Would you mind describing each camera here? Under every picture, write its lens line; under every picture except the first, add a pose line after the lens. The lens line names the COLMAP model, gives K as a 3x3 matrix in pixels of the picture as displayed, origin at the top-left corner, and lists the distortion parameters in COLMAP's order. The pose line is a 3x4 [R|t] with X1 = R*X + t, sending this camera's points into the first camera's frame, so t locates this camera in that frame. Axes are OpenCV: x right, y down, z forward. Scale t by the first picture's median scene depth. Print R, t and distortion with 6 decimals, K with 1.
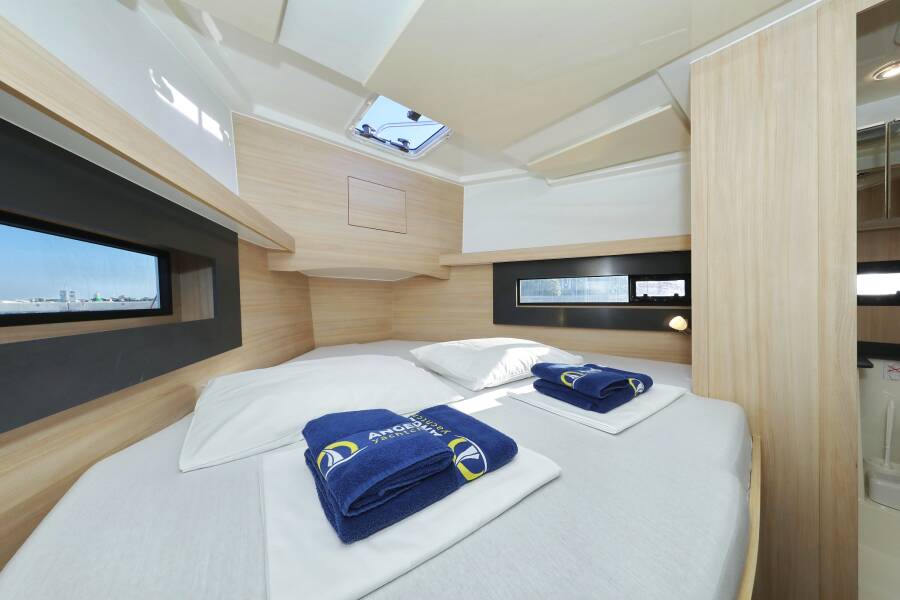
lens RADIAL K [[291.2, 0, 459.6], [0, 291.2, 299.4], [0, 0, 1]] dist [0.001908, -0.000010]
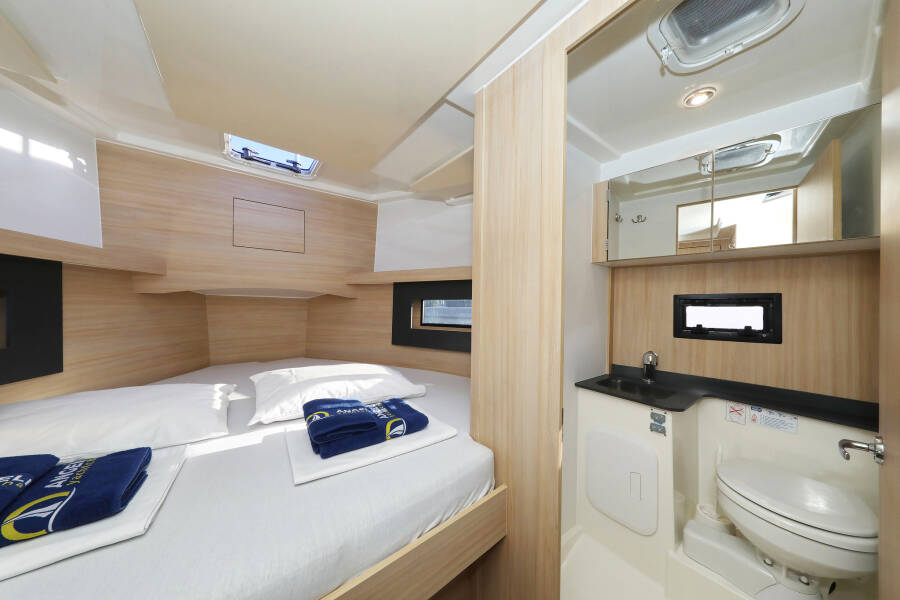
lens RADIAL K [[291.2, 0, 456.4], [0, 291.2, 306.5], [0, 0, 1]] dist [0.001908, -0.000010]
pose [[0.999018, 0.012831, -0.042413, 0.420294], [-0.012857, 0.999917, -0.000349, -0.053081], [0.042405, 0.000894, 0.999100, 0.021342]]
